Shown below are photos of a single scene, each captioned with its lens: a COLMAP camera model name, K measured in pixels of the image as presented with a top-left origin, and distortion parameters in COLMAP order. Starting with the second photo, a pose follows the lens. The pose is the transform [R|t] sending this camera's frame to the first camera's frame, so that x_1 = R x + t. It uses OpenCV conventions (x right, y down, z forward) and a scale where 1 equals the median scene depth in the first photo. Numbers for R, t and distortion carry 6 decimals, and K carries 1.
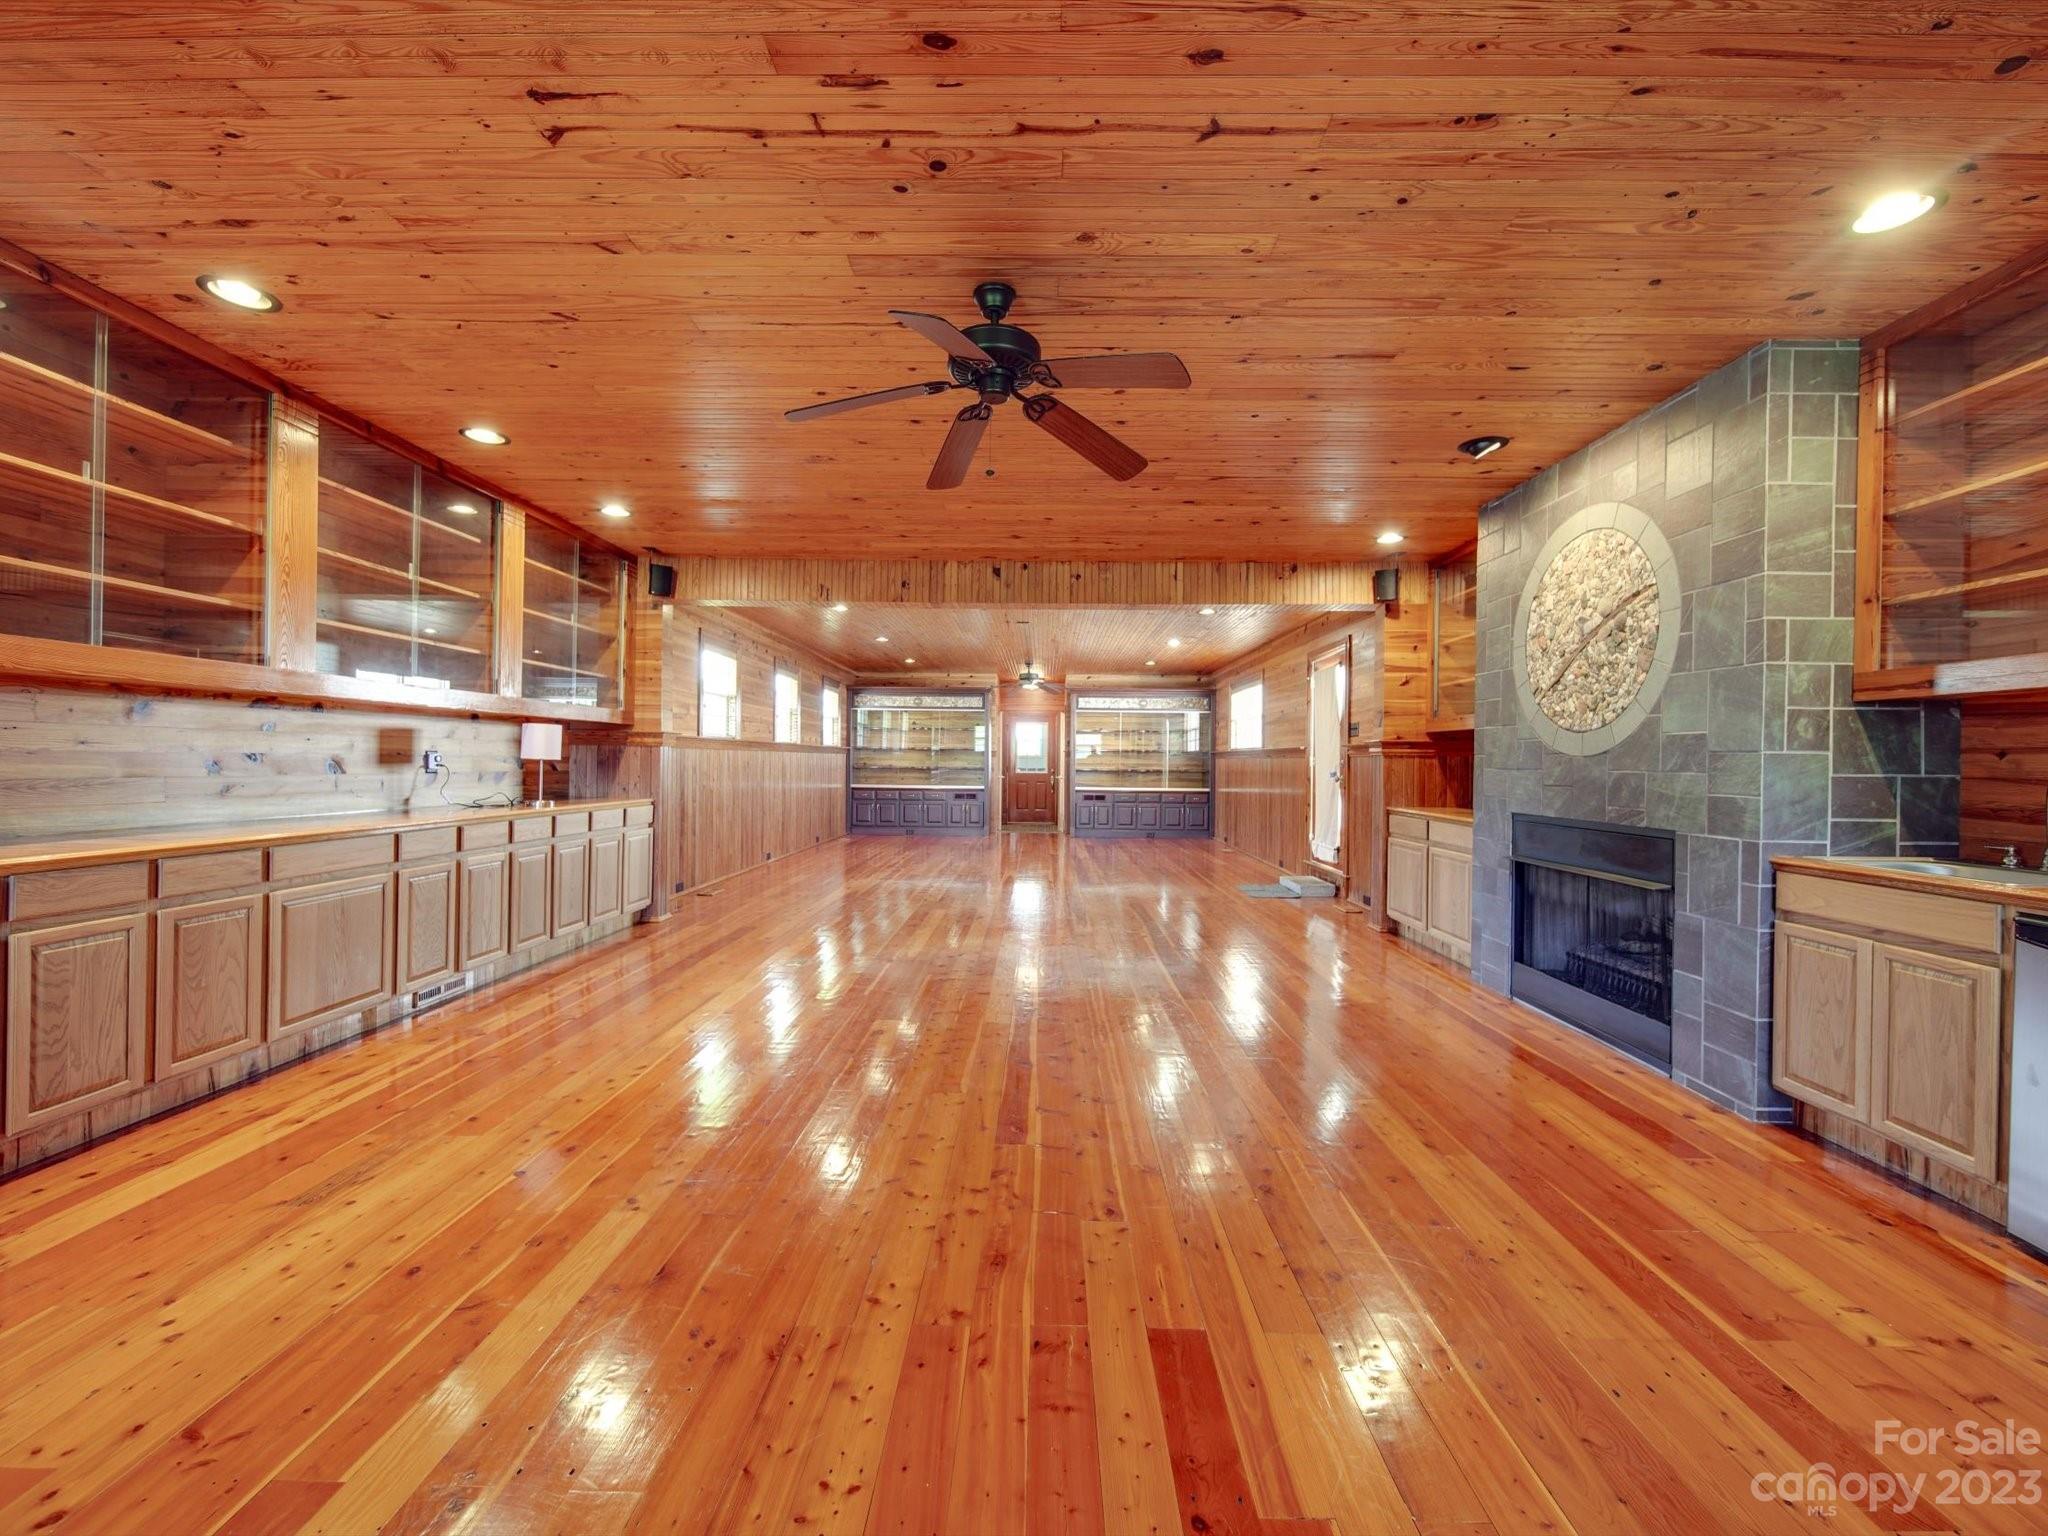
lens RADIAL K [[809.0, 0, 1026.4], [0, 809.0, 766.4], [0, 0, 1]] dist [0.001318, -0.001812]
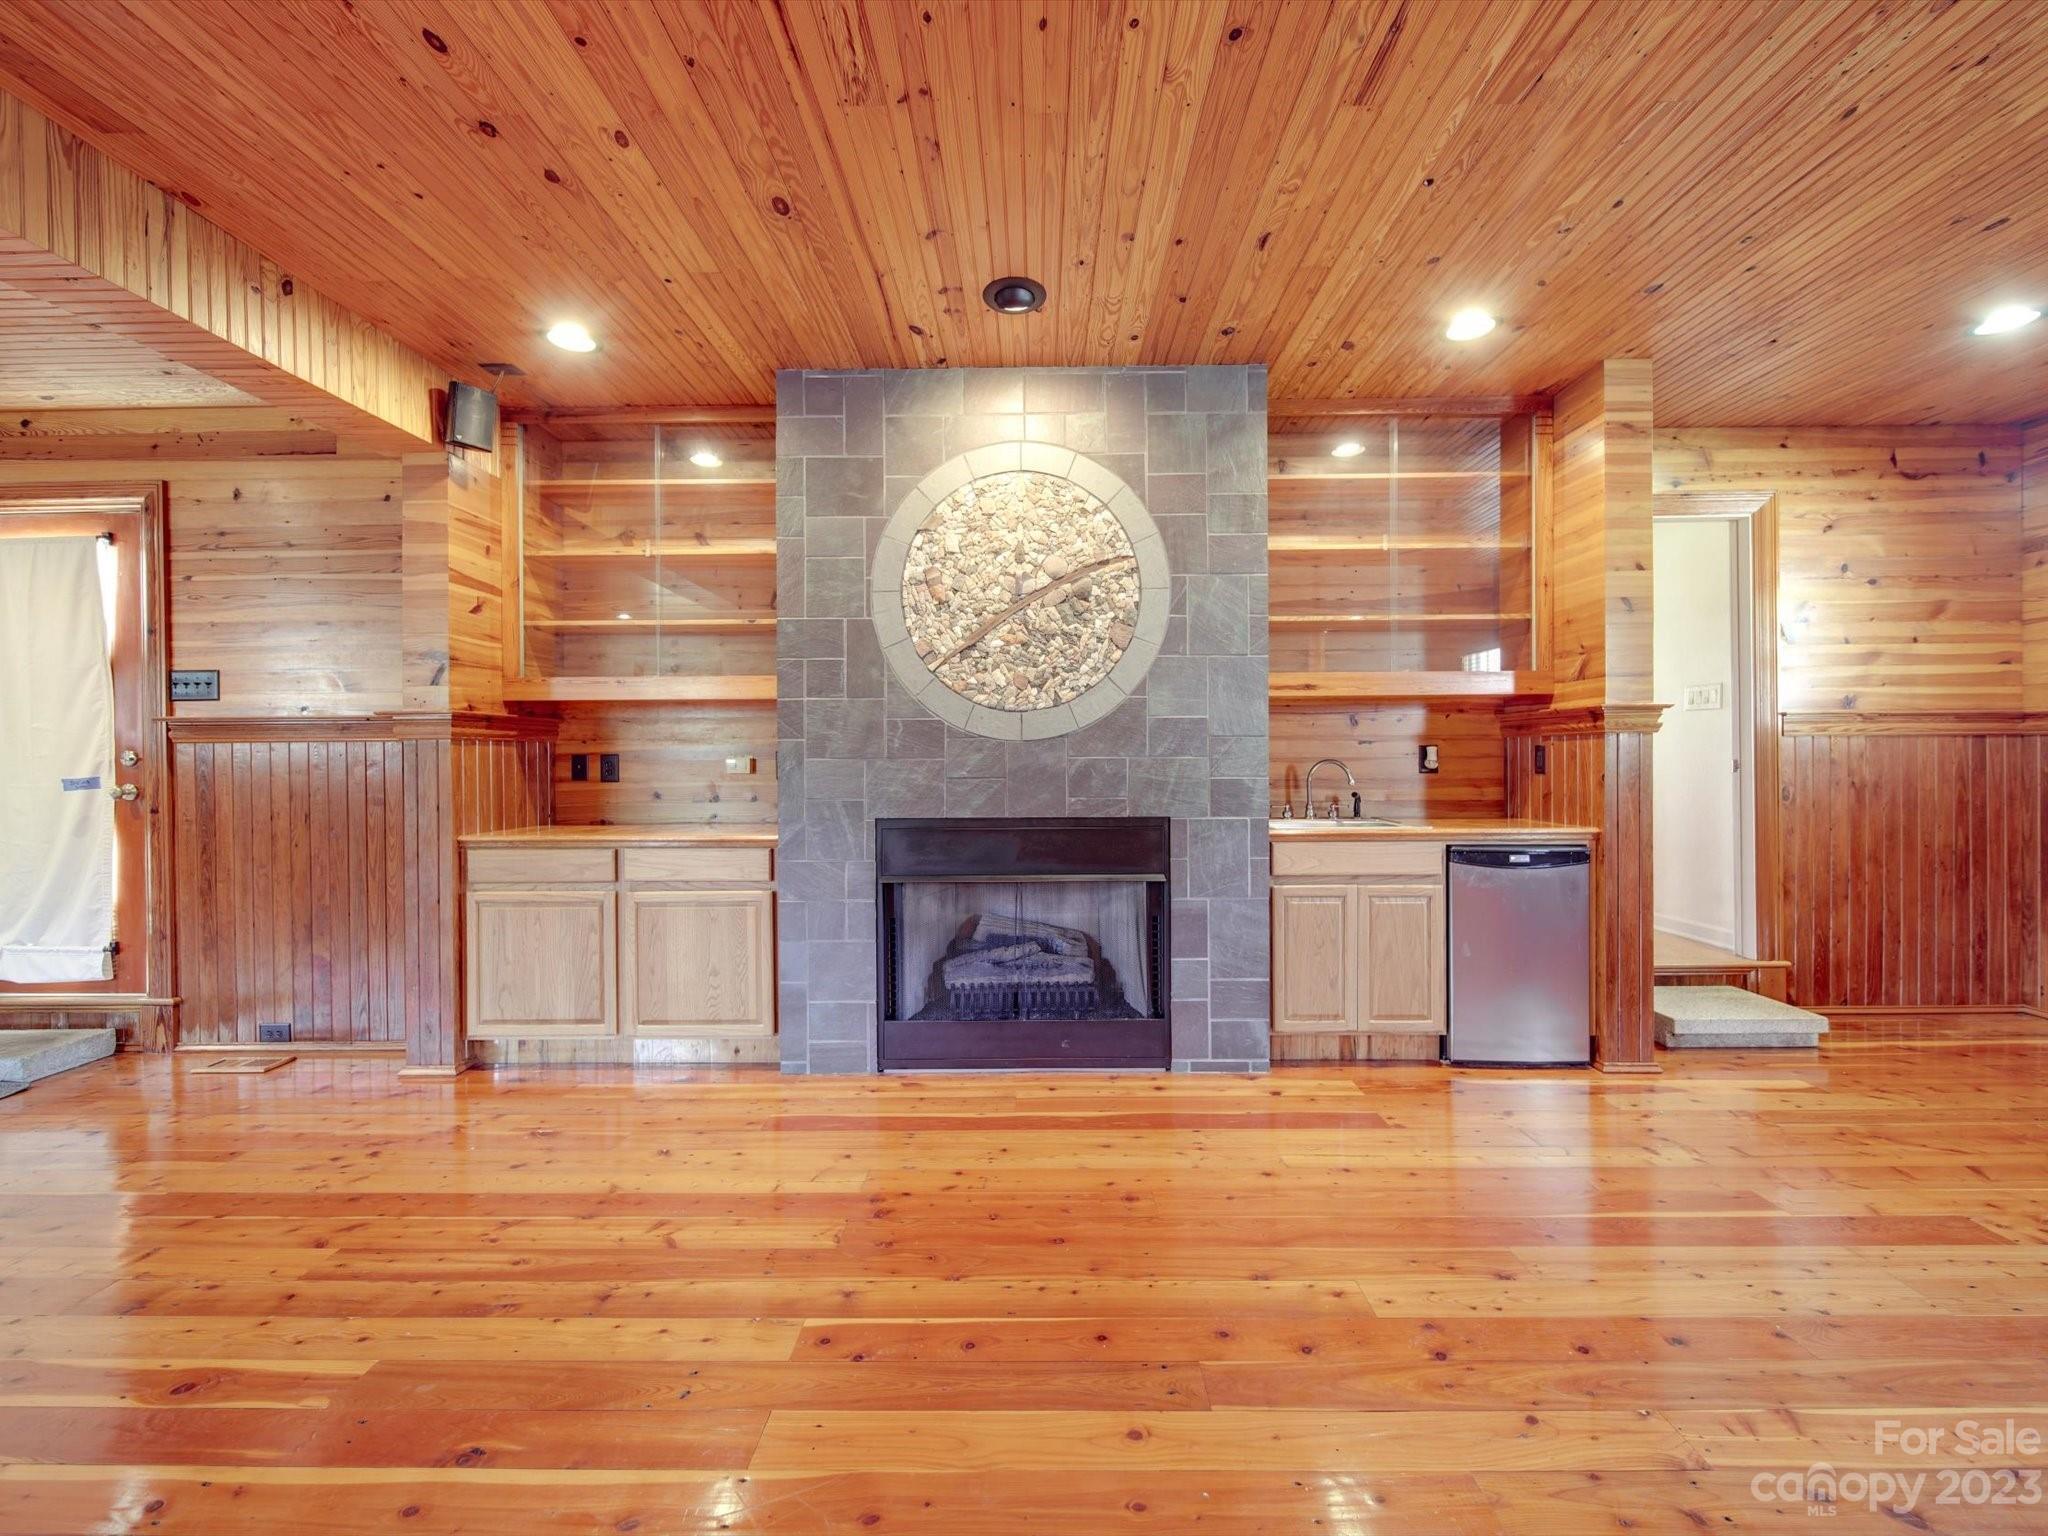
lens RADIAL K [[809.0, 0, 1037.0], [0, 809.0, 762.0], [0, 0, 1]] dist [0.001318, -0.001812]
pose [[-0.011658, -0.018553, 0.999760, -0.150339], [0.013589, 0.999733, 0.018711, -0.006143], [-0.999840, 0.013804, -0.011403, 1.033304]]
